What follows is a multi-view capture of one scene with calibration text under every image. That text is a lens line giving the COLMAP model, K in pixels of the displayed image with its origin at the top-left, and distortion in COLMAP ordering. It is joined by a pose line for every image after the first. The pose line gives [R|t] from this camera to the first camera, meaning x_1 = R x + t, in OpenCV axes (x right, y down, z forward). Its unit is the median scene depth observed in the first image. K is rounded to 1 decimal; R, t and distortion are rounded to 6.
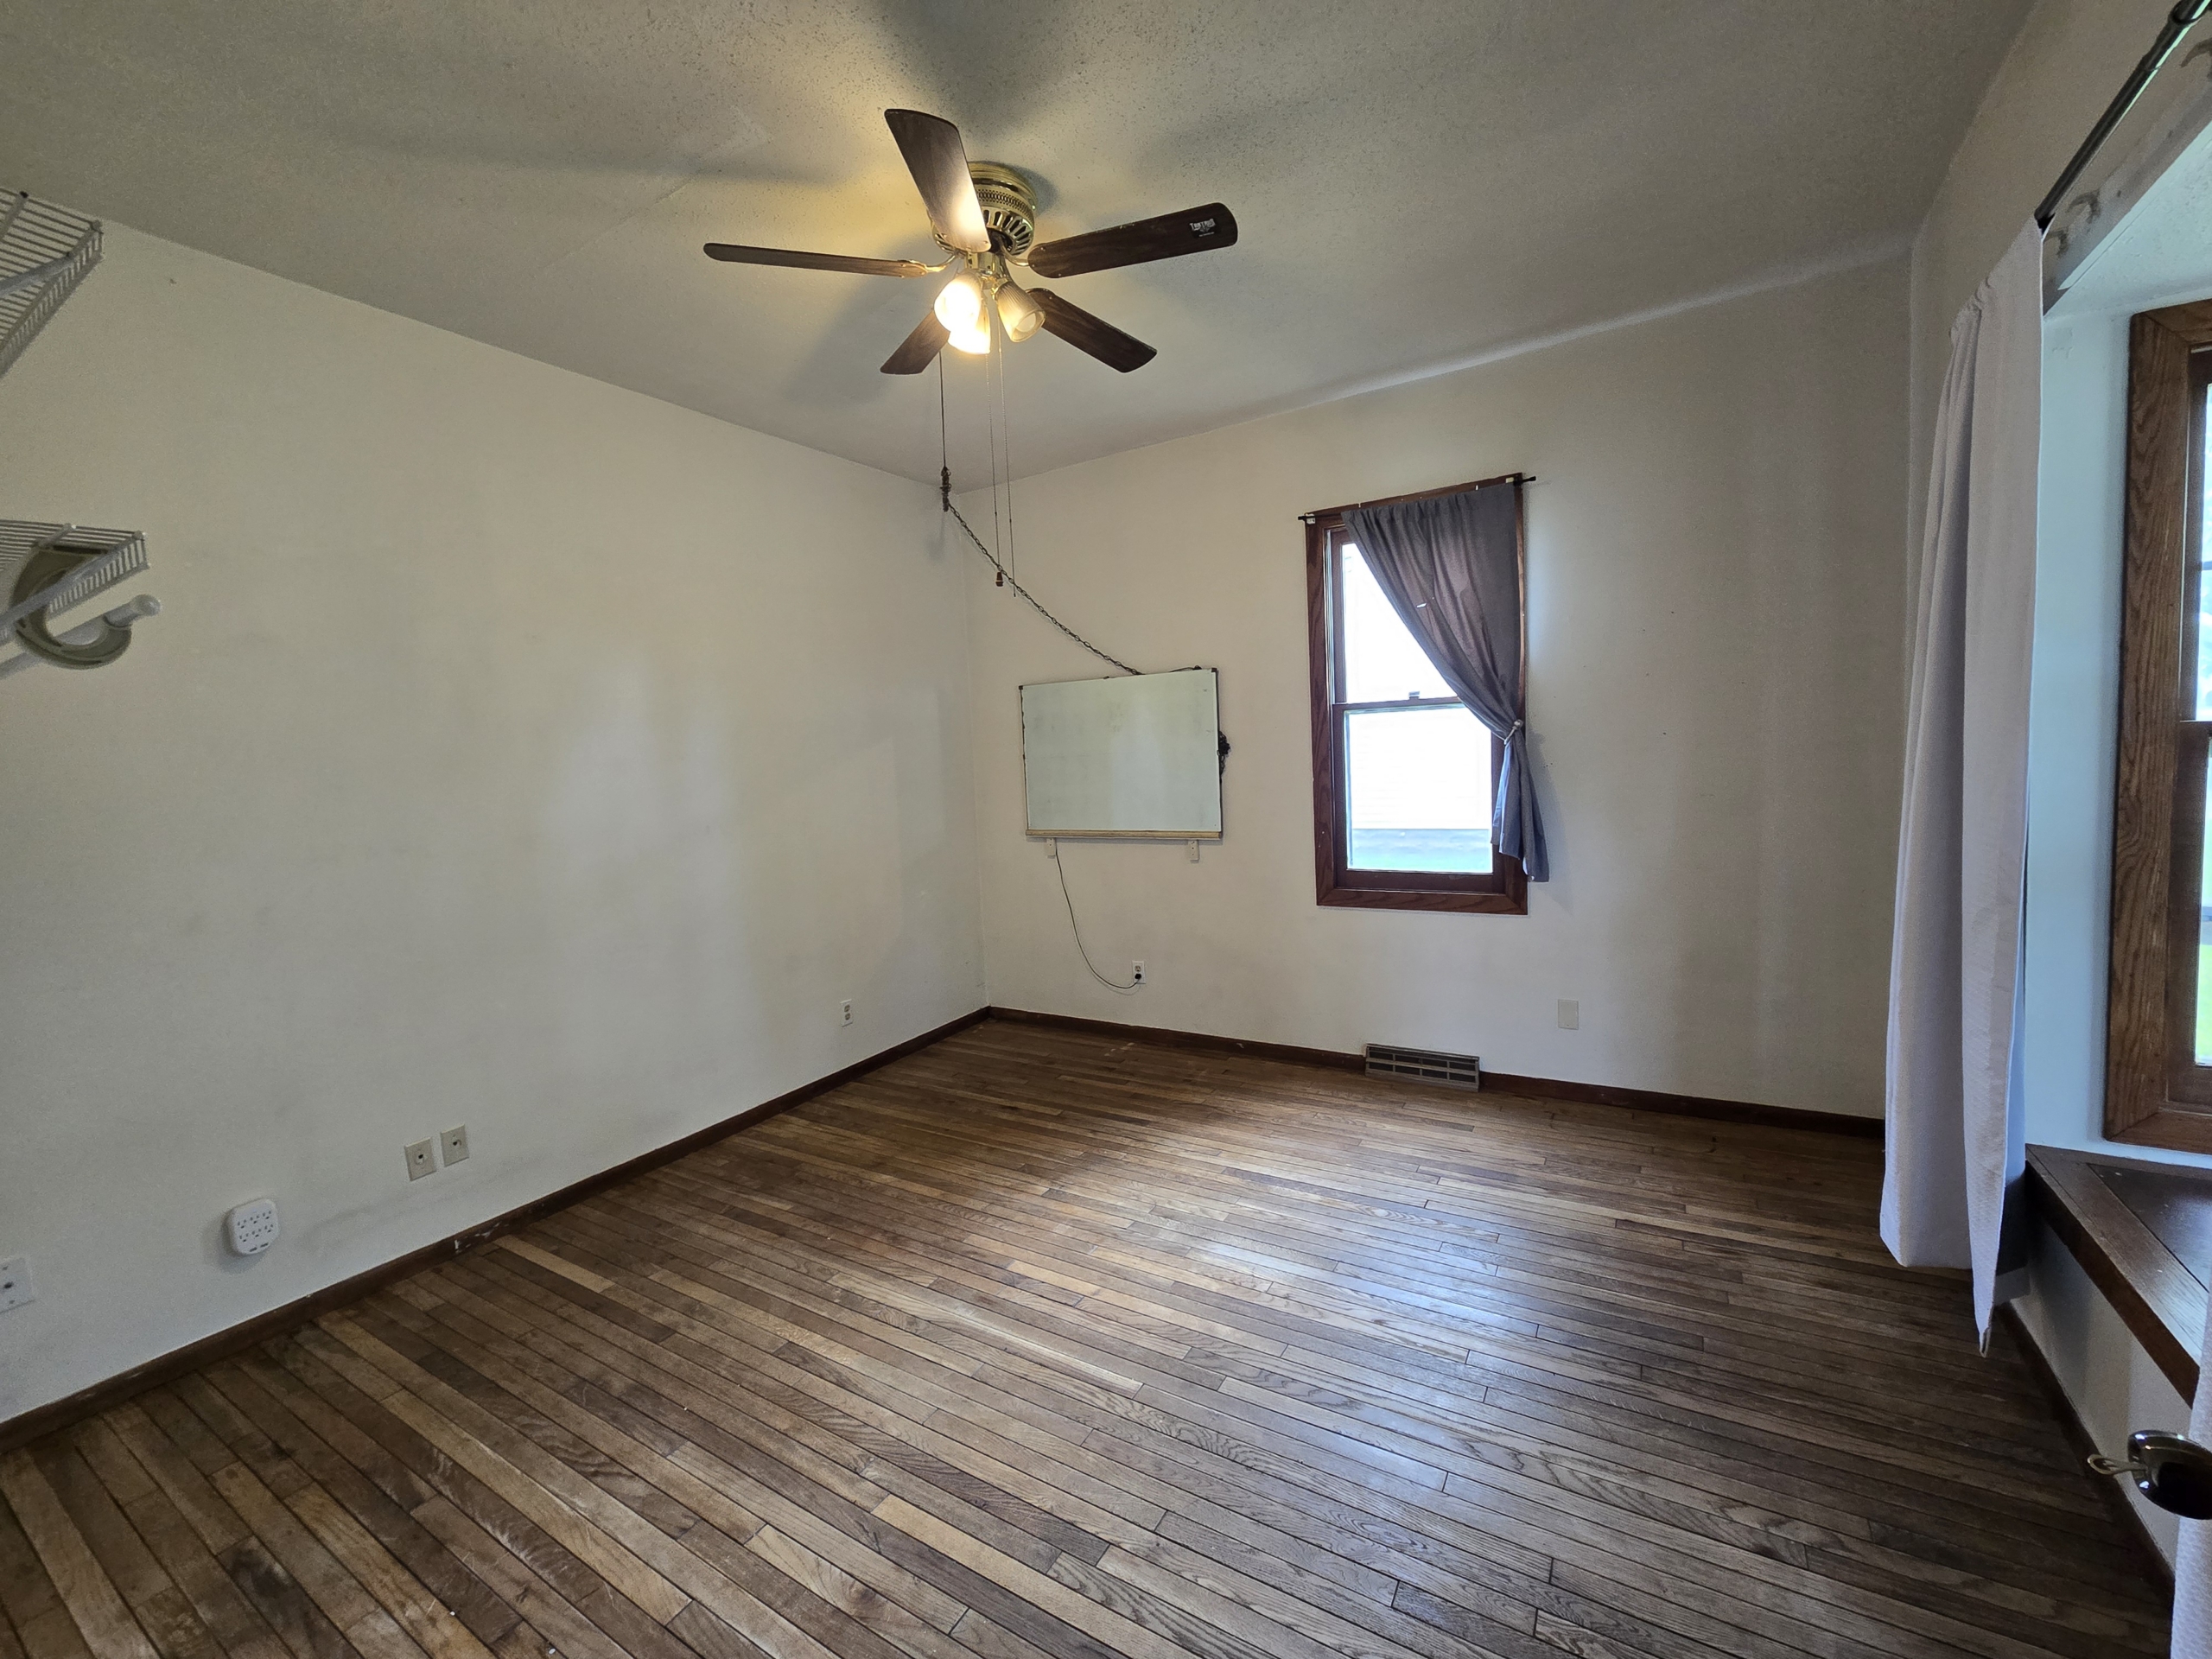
lens RADIAL K [[911.0, 0, 1103.3], [0, 911.0, 821.4], [0, 0, 1]] dist [-0.000043, 0.000347]
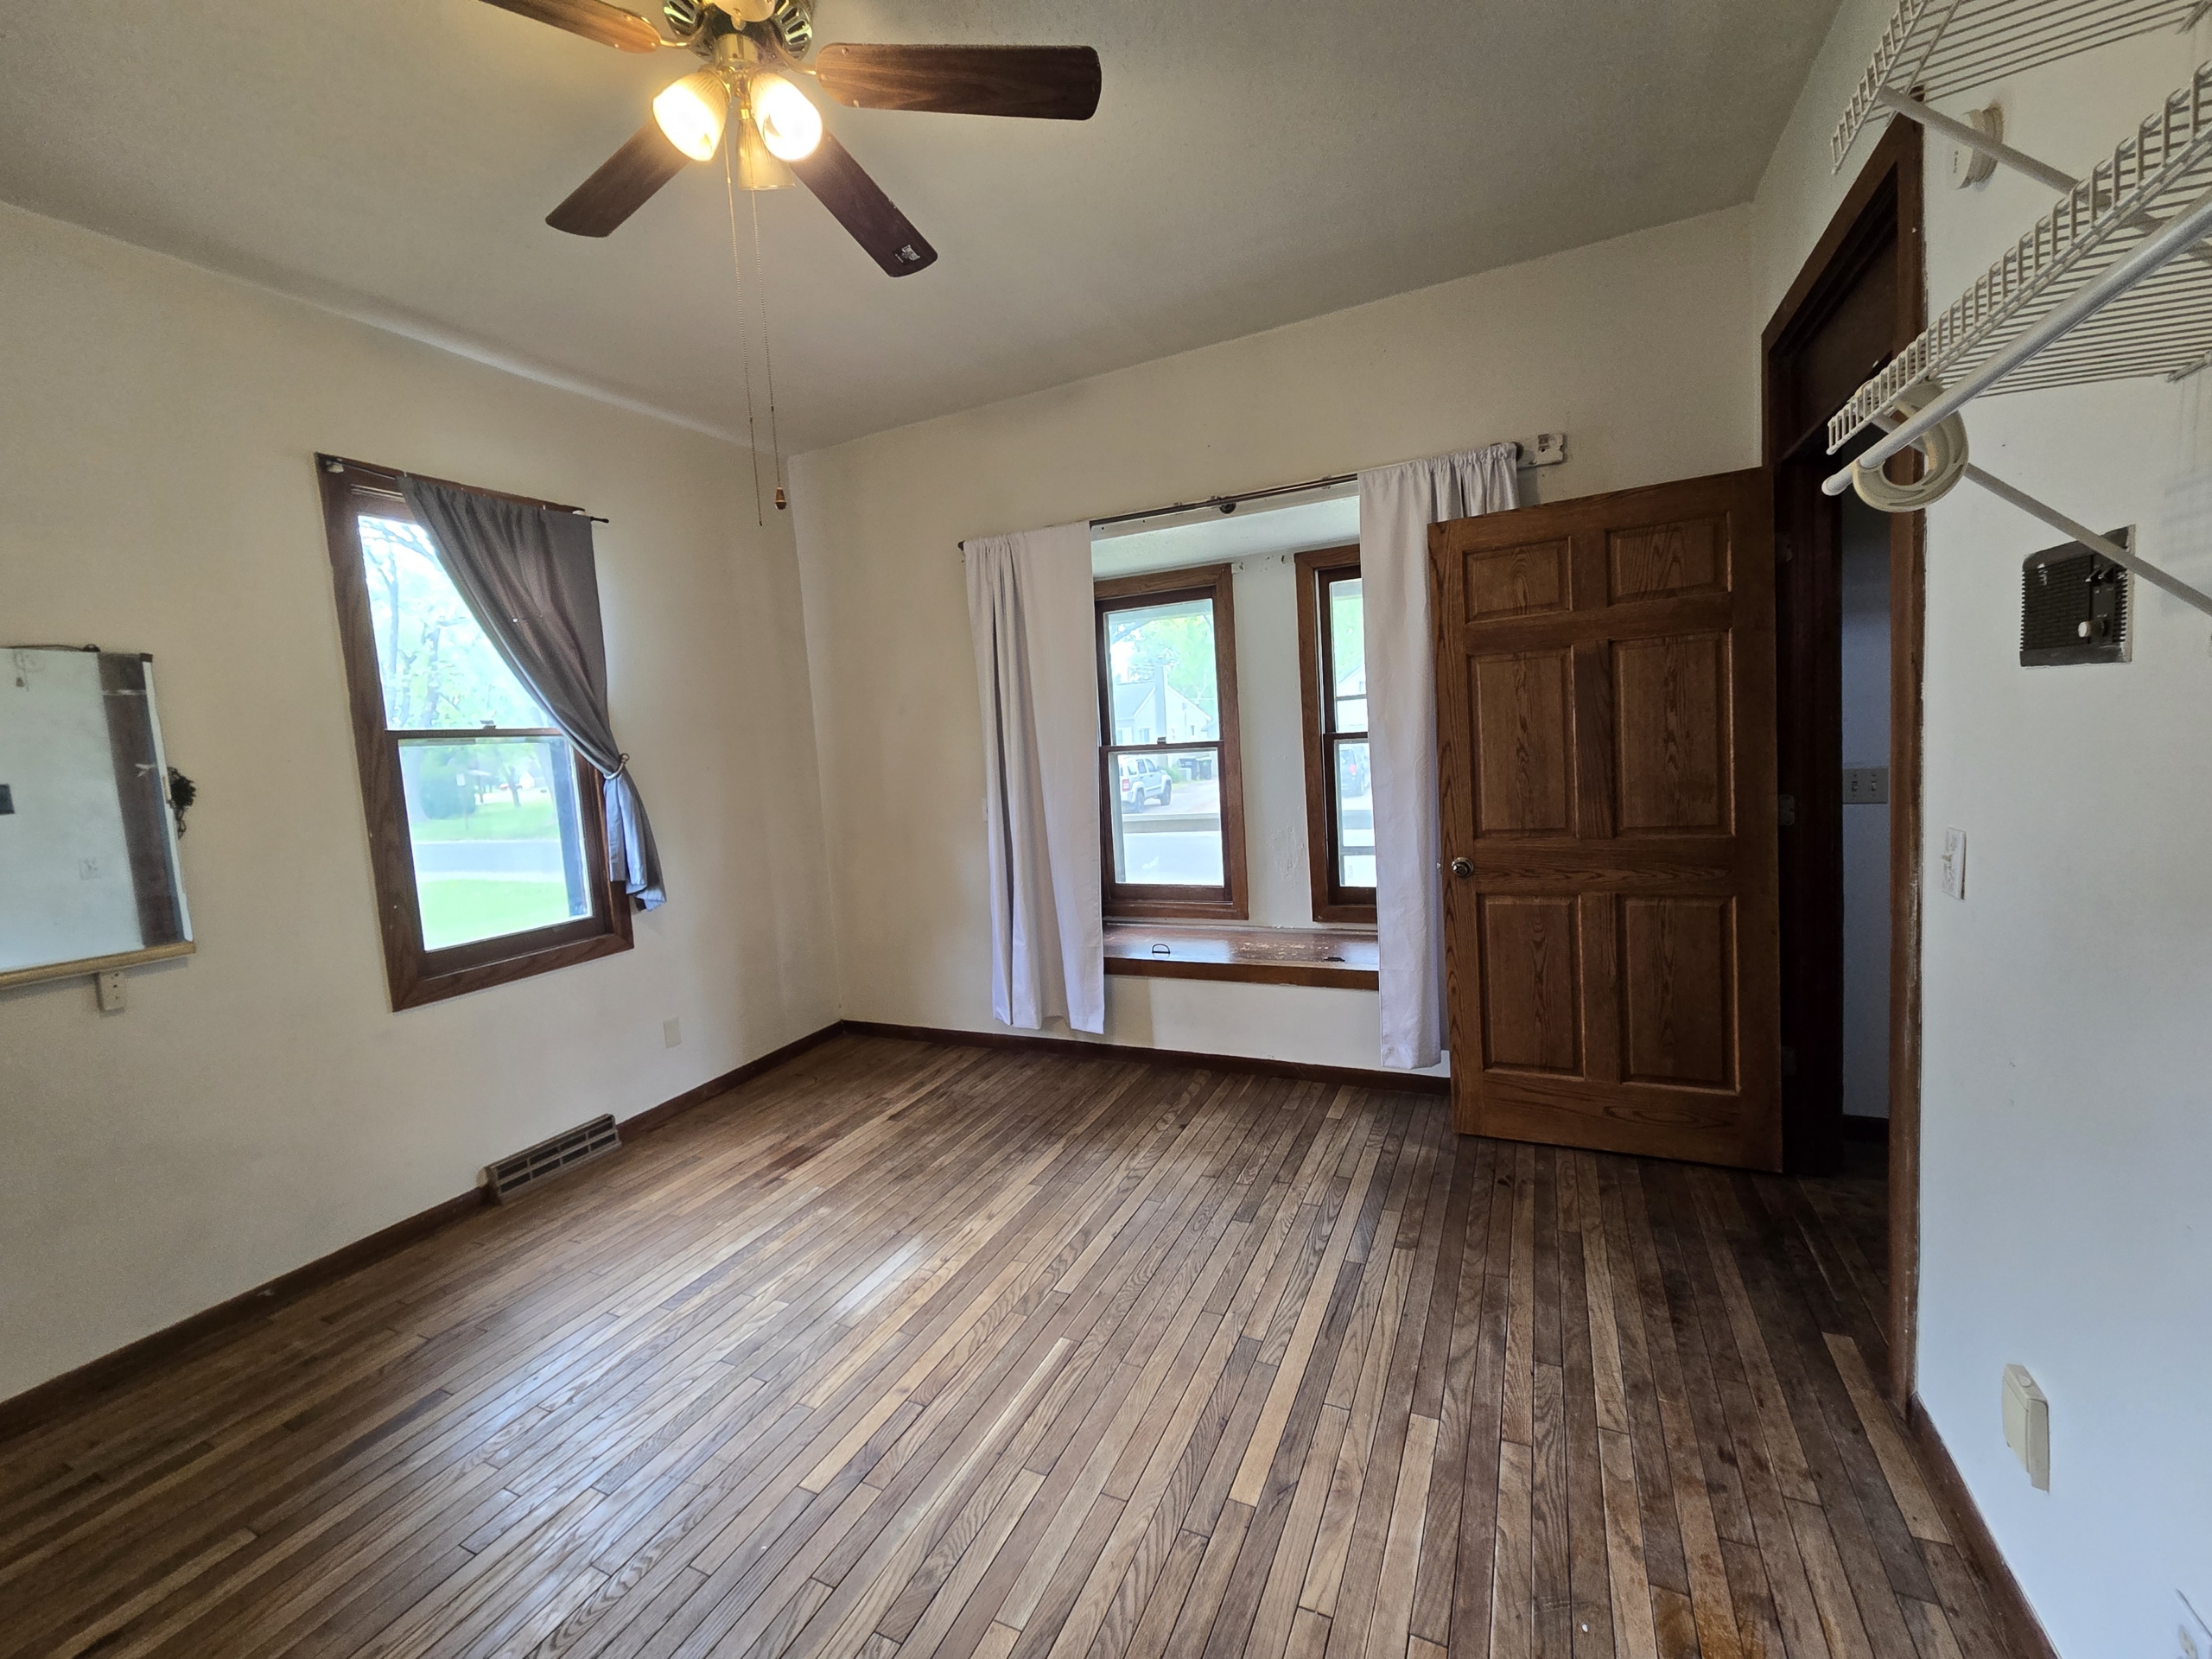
lens RADIAL K [[895.3, 0, 1104.3], [0, 895.3, 818.1], [0, 0, 1]] dist [0.000585, 0.000155]
pose [[-0.093646, -0.030882, 0.995126, -0.935907], [0.150912, 0.987529, 0.044847, -0.008491], [-0.984102, 0.154376, -0.087818, 0.922982]]
